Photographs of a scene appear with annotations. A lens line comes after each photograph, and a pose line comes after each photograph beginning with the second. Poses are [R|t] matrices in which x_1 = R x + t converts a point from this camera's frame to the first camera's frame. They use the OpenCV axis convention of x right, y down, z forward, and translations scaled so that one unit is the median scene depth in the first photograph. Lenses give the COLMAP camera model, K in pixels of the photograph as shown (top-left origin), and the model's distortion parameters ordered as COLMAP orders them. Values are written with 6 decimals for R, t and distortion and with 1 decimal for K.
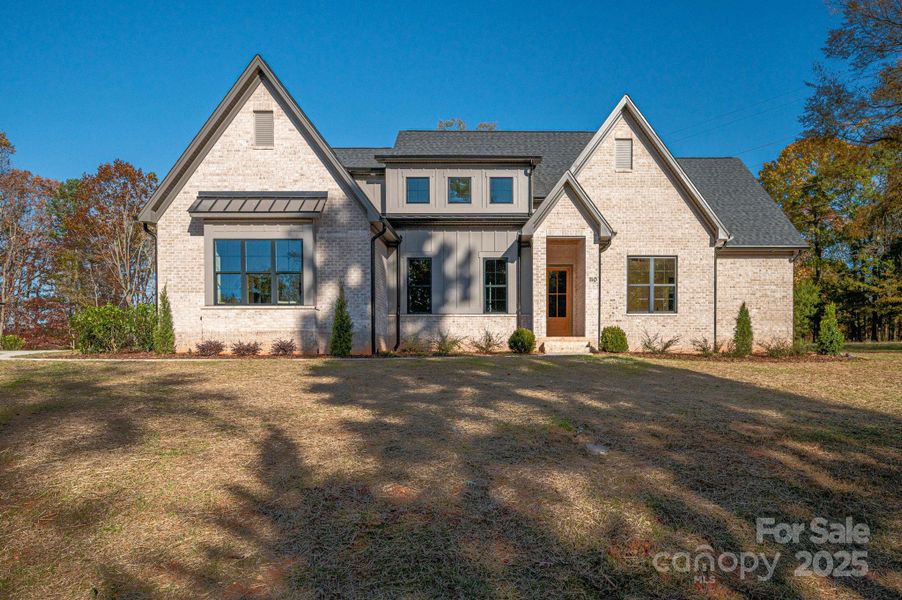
lens RADIAL K [[616.1, 0, 495.5], [0, 616.1, 375.9], [0, 0, 1]] dist [0.003936, -0.000054]
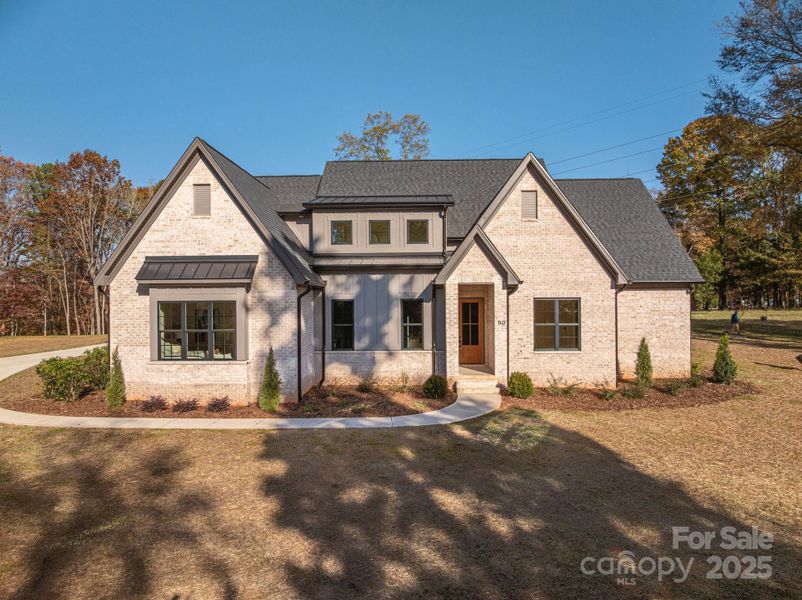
lens RADIAL K [[569.0, 0, 399.2], [0, 569.0, 301.0], [0, 0, 1]] dist [-0.024563, 0.004007]
pose [[0.999001, -0.006696, -0.044181, 0.022262], [0.005852, 0.999799, -0.019201, -0.173011], [0.044301, 0.018923, 0.998839, -0.006181]]
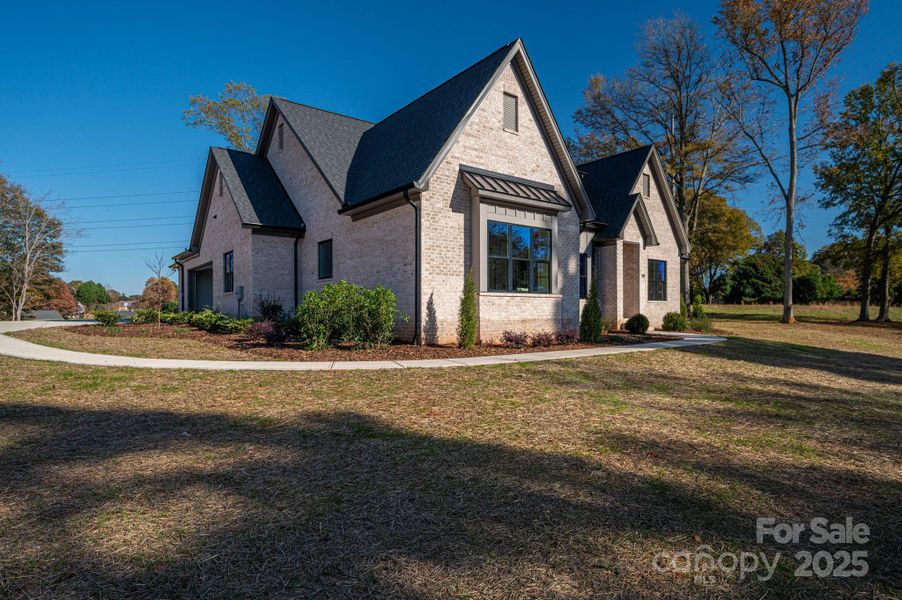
lens RADIAL K [[512.5, 0, 450.3], [0, 512.5, 318.5], [0, 0, 1]] dist [-0.003138, -0.001143]
pose [[0.791698, -0.005621, 0.610887, -0.840393], [0.012270, 0.999902, -0.006700, -0.060261], [-0.610790, 0.012800, 0.791690, 0.368994]]
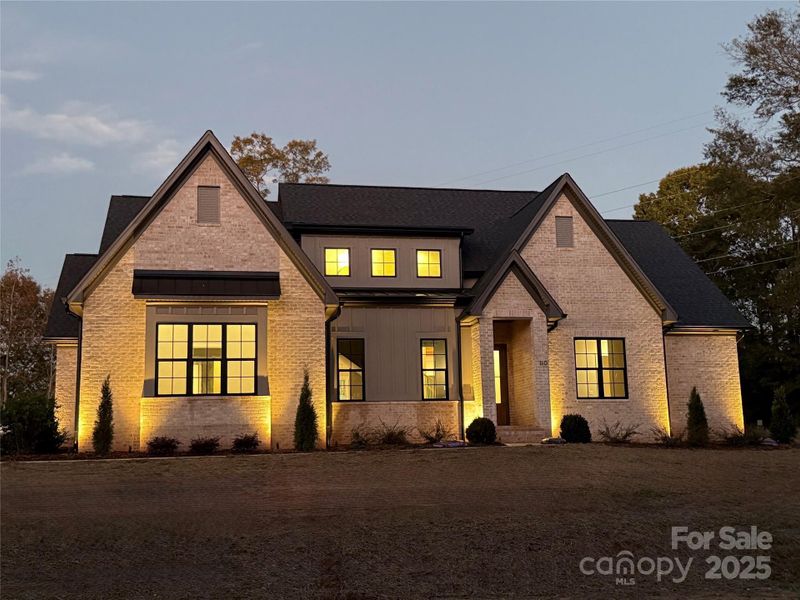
lens RADIAL K [[960.2, 0, 401.9], [0, 960.2, 298.3], [0, 0, 1]] dist [0.109604, 0.000000]
pose [[0.983225, 0.010081, 0.182117, -0.312548], [0.024755, 0.981857, -0.187999, 0.015276], [-0.180708, 0.189354, 0.965137, -0.377101]]
